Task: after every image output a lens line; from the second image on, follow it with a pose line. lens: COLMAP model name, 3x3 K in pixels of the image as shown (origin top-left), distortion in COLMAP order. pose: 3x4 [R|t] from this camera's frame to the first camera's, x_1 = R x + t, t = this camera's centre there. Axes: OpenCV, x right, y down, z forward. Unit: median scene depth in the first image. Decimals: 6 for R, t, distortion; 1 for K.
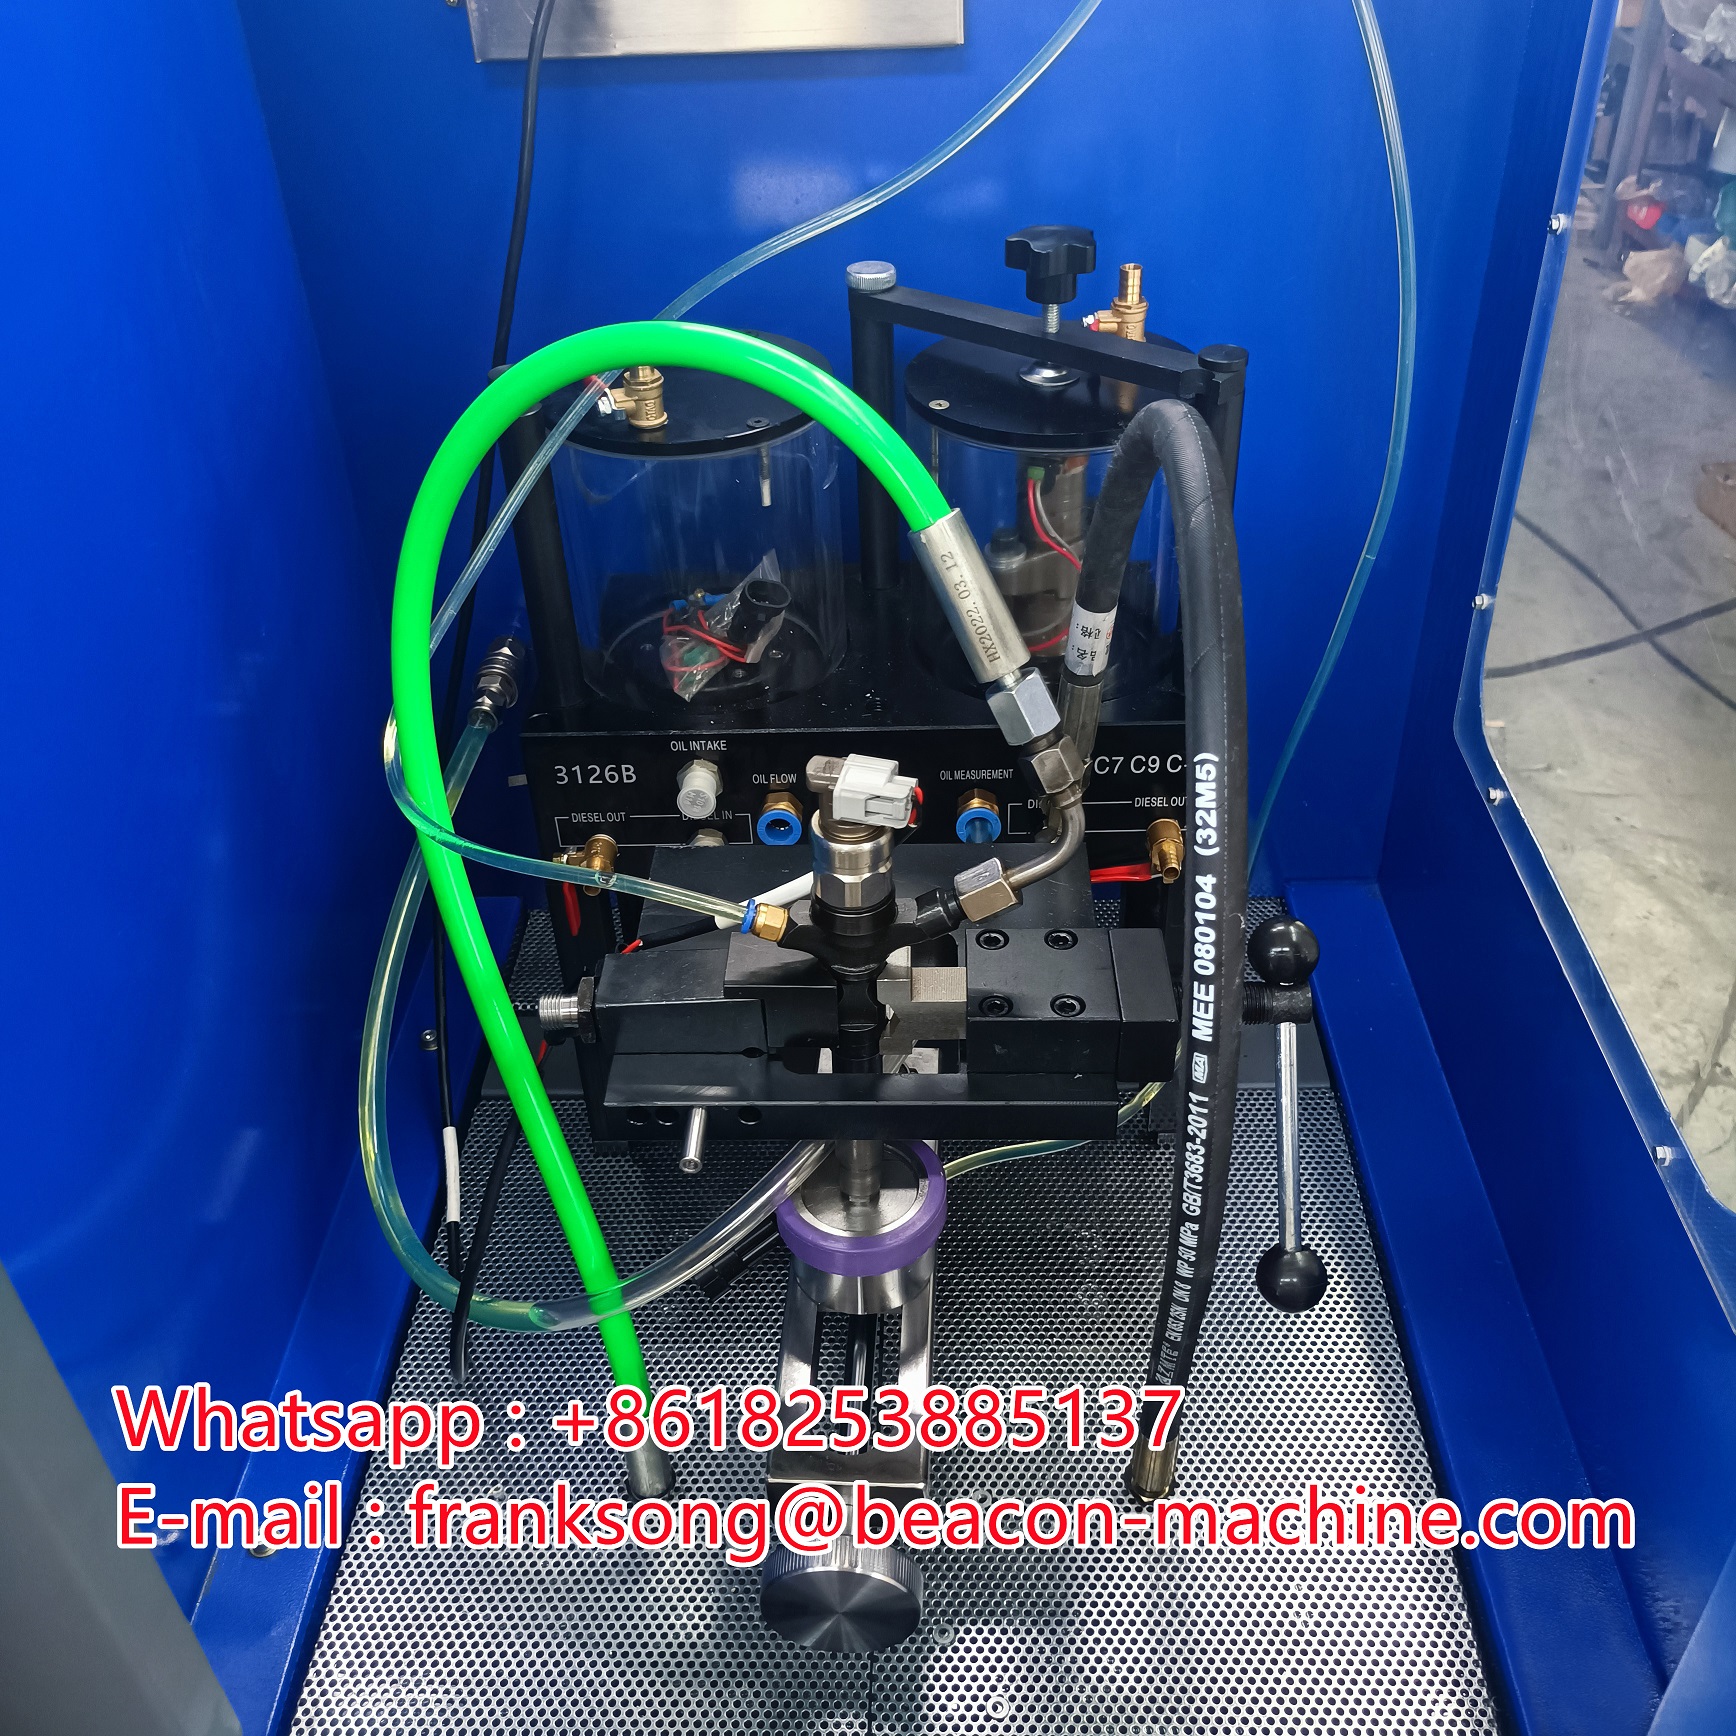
lens RADIAL K [[1692.5, 0, 877.9], [0, 1692.5, 865.1], [0, 0, 1]] dist [0.040136, -0.038504]
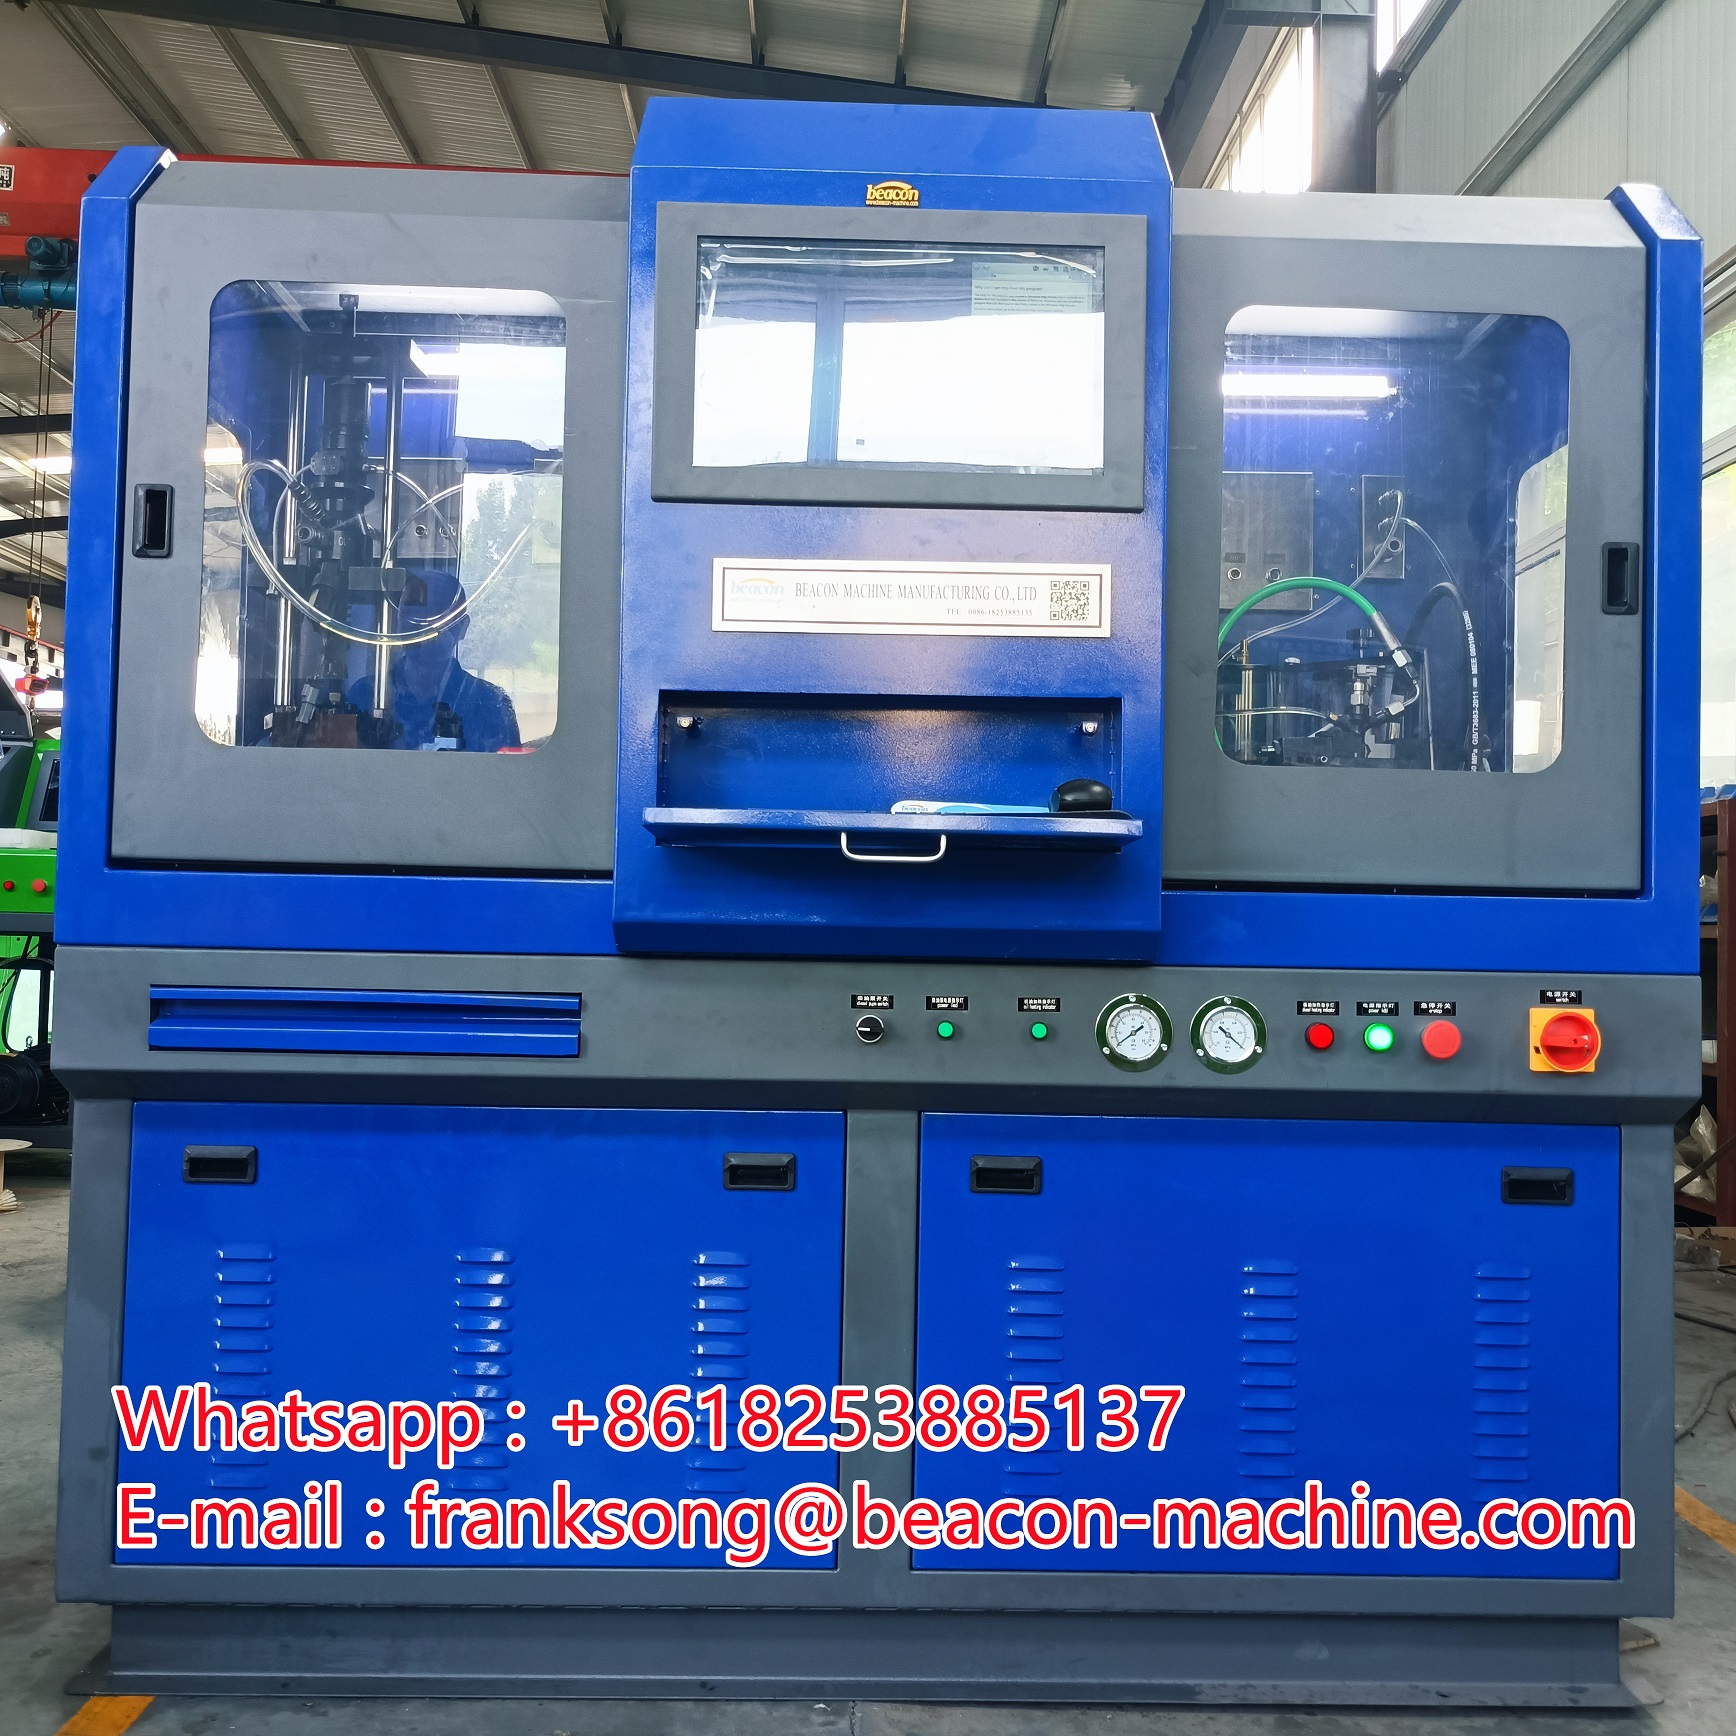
lens RADIAL K [[1692.5, 0, 877.9], [0, 1692.5, 865.1], [0, 0, 1]] dist [0.040136, -0.038504]
pose [[0.997927, 0.049959, 0.040569, -1.133481], [-0.014299, 0.786741, -0.617118, 2.458475], [-0.062748, 0.615258, 0.785824, -1.516821]]
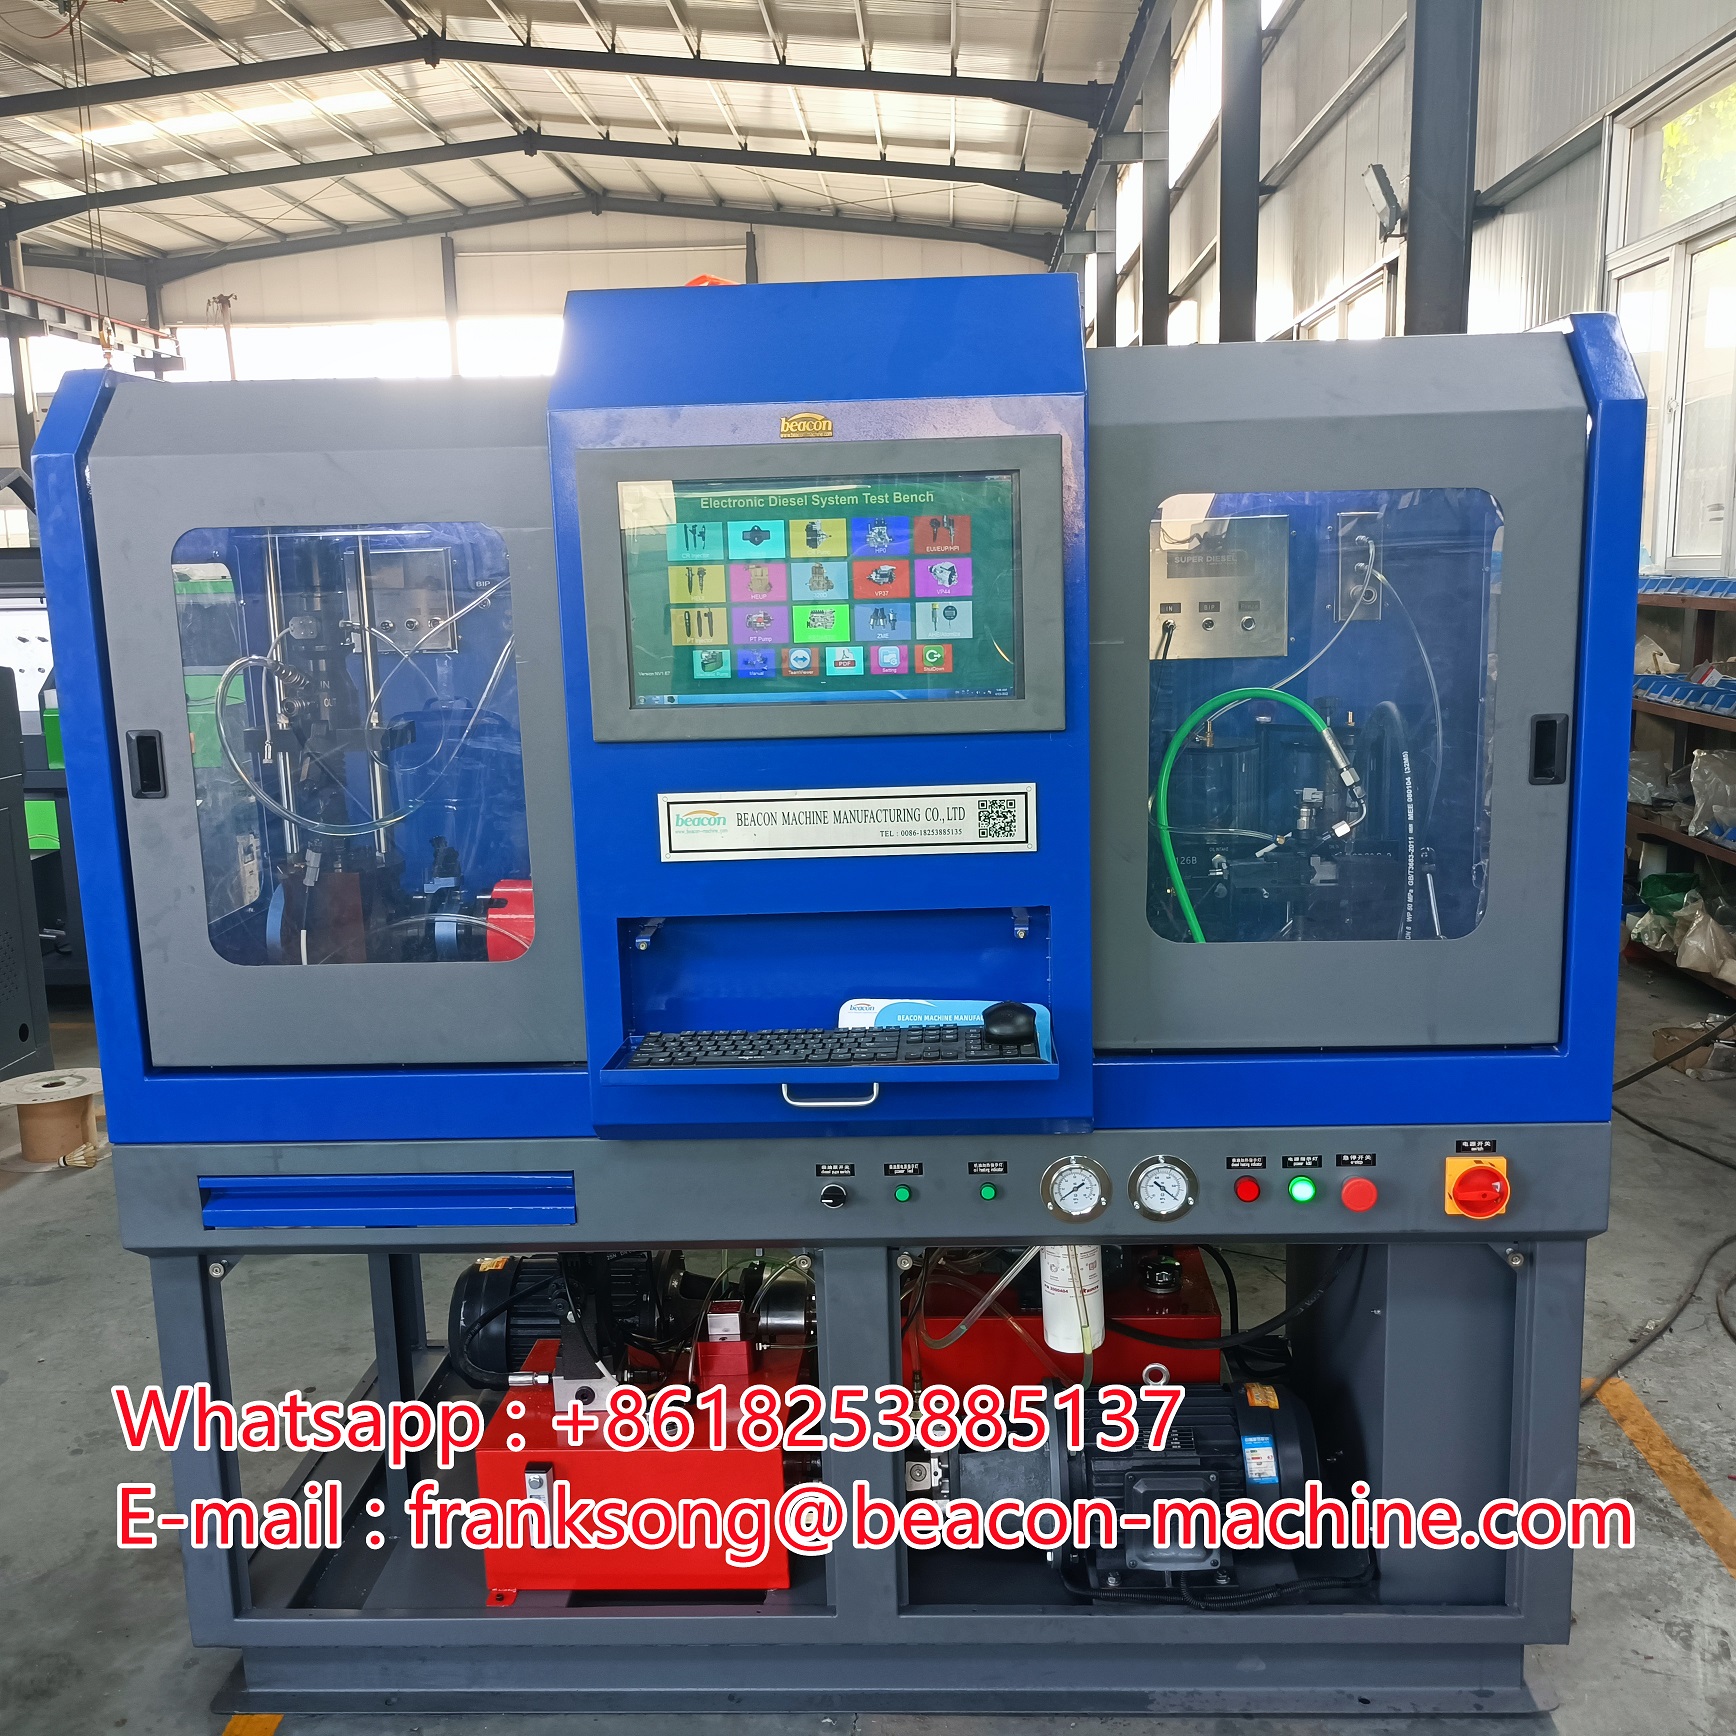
lens RADIAL K [[1692.5, 0, 877.9], [0, 1692.5, 865.1], [0, 0, 1]] dist [0.040136, -0.038504]
pose [[0.999733, 0.002647, -0.022965, -0.842257], [-0.012284, 0.902389, -0.430747, 1.655591], [0.019583, 0.430914, 0.902180, -2.270159]]
